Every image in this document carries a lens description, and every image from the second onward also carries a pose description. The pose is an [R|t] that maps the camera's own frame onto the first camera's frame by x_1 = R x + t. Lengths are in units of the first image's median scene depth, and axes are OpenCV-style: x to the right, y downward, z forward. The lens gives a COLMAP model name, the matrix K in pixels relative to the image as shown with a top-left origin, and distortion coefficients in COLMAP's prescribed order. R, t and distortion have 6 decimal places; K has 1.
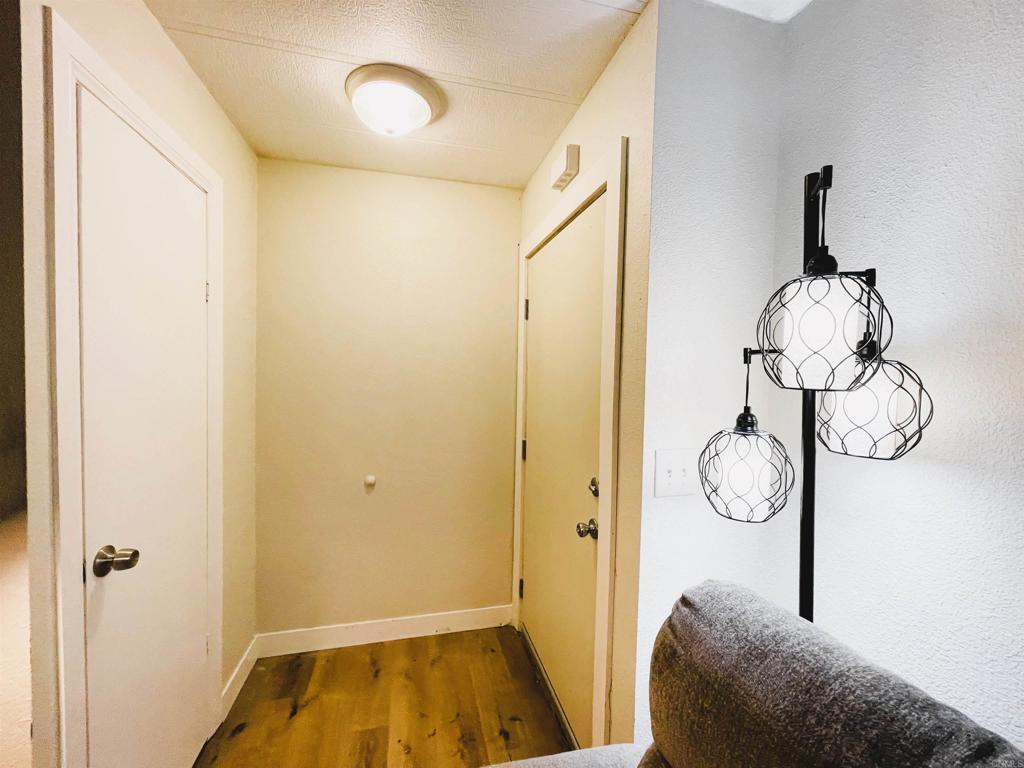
lens RADIAL K [[412.9, 0, 511.4], [0, 412.9, 382.5], [0, 0, 1]] dist [0.001847, 0.000081]
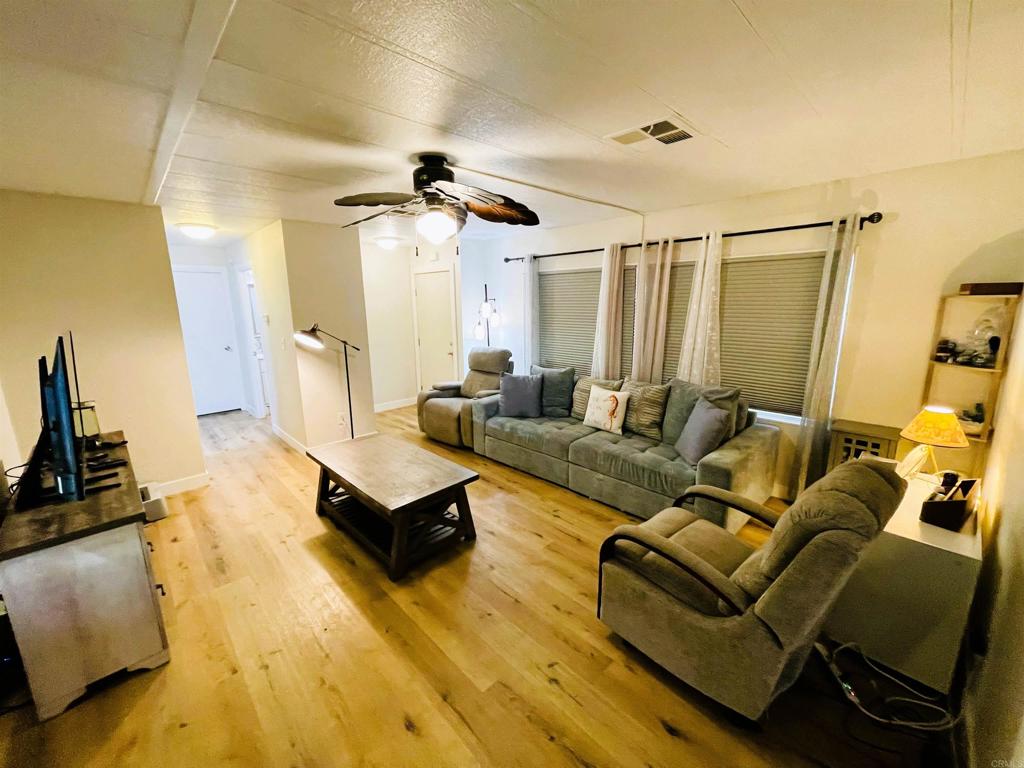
lens RADIAL K [[412.9, 0, 513.3], [0, 412.9, 386.4], [0, 0, 1]] dist [0.001847, 0.000081]
pose [[0.867832, -0.128296, 0.480008, -1.315835], [0.044537, 0.982285, 0.182025, -0.050009], [-0.494858, -0.136589, 0.858172, -2.960367]]
